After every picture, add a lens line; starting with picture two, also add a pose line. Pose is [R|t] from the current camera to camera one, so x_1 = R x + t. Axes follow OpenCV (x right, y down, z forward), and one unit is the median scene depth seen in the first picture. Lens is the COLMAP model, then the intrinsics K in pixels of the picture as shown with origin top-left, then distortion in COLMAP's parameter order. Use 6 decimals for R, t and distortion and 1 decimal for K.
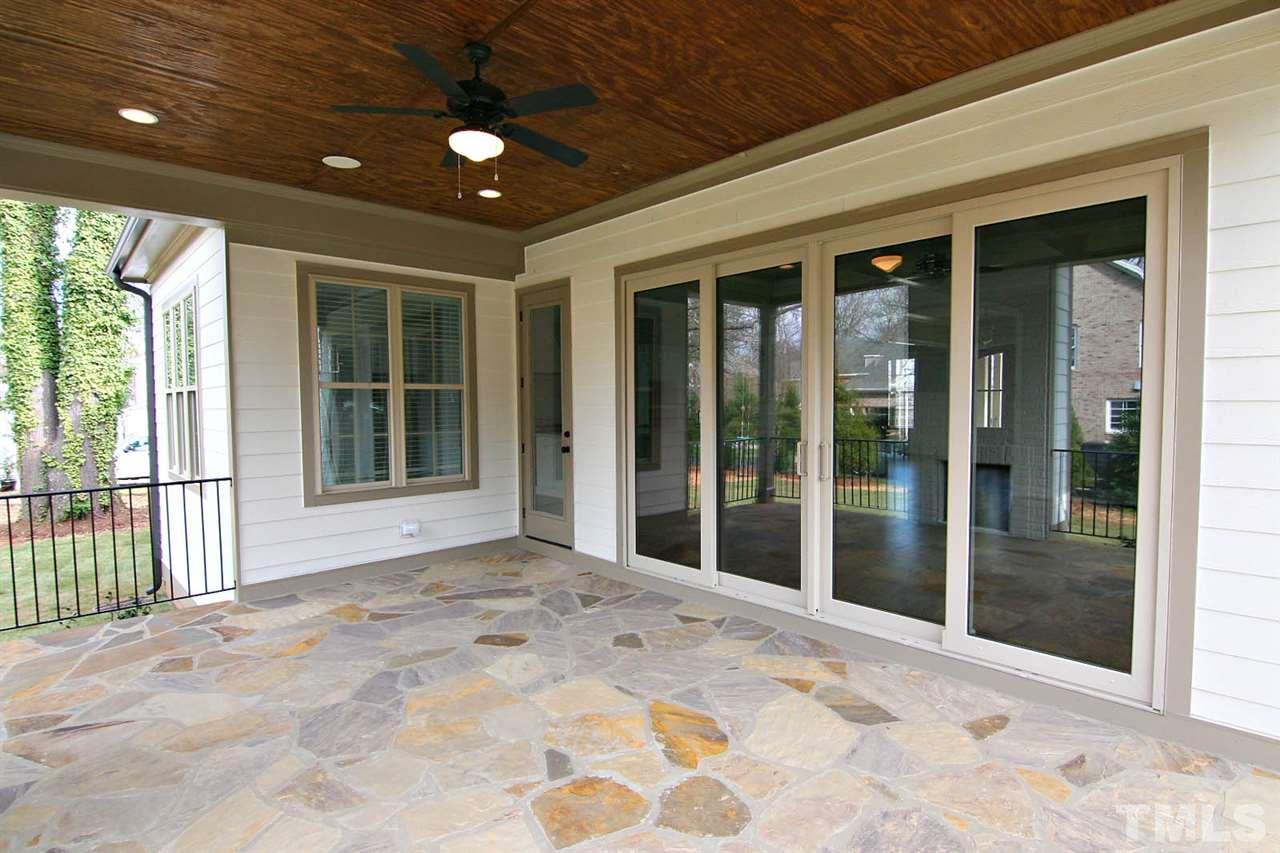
lens RADIAL K [[649.4, 0, 646.9], [0, 649.4, 428.0], [0, 0, 1]] dist [-0.007508, -0.005504]
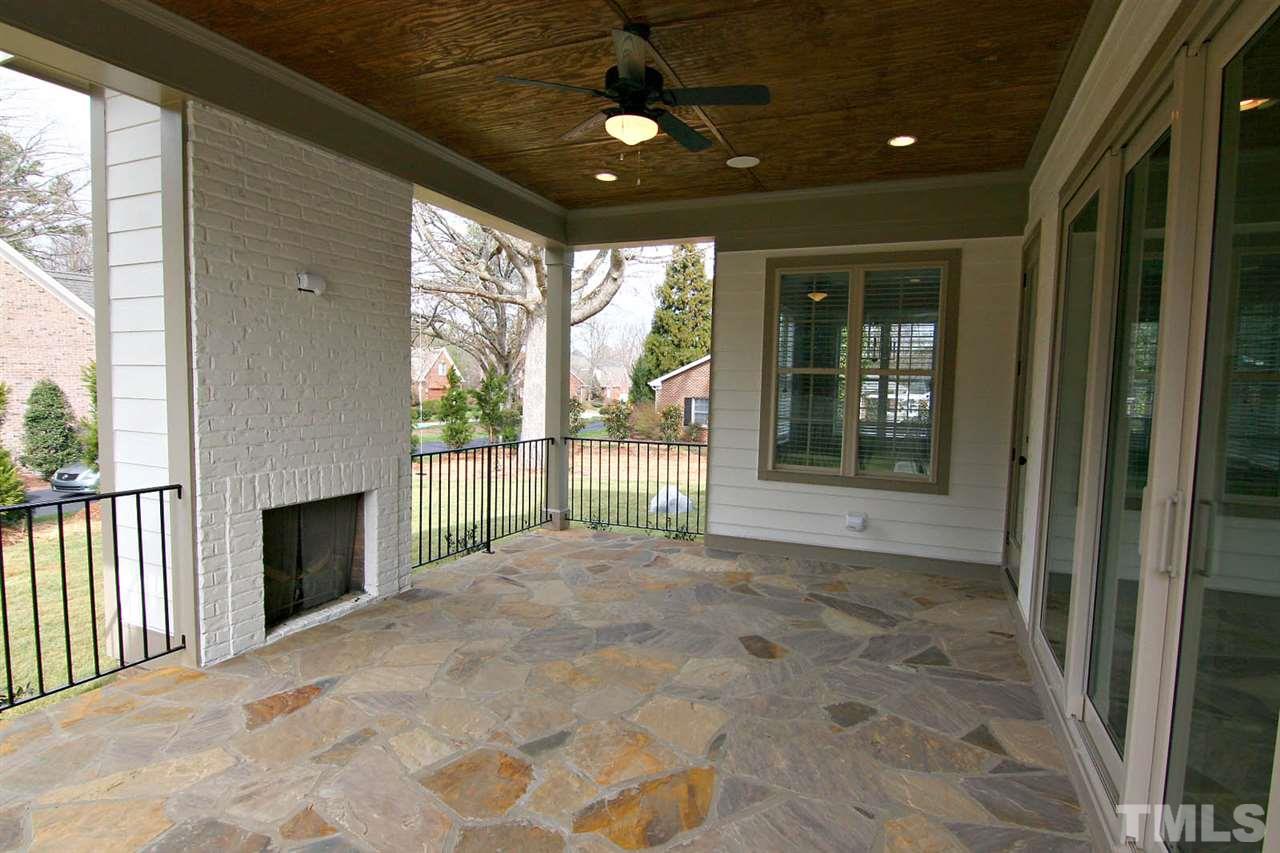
lens RADIAL K [[649.4, 0, 645.2], [0, 649.4, 429.4], [0, 0, 1]] dist [-0.007508, -0.005504]
pose [[0.402132, 0.084864, -0.911640, 0.465563], [-0.067322, 0.995741, 0.062997, -0.024266], [0.913103, 0.036040, 0.406132, 0.415092]]
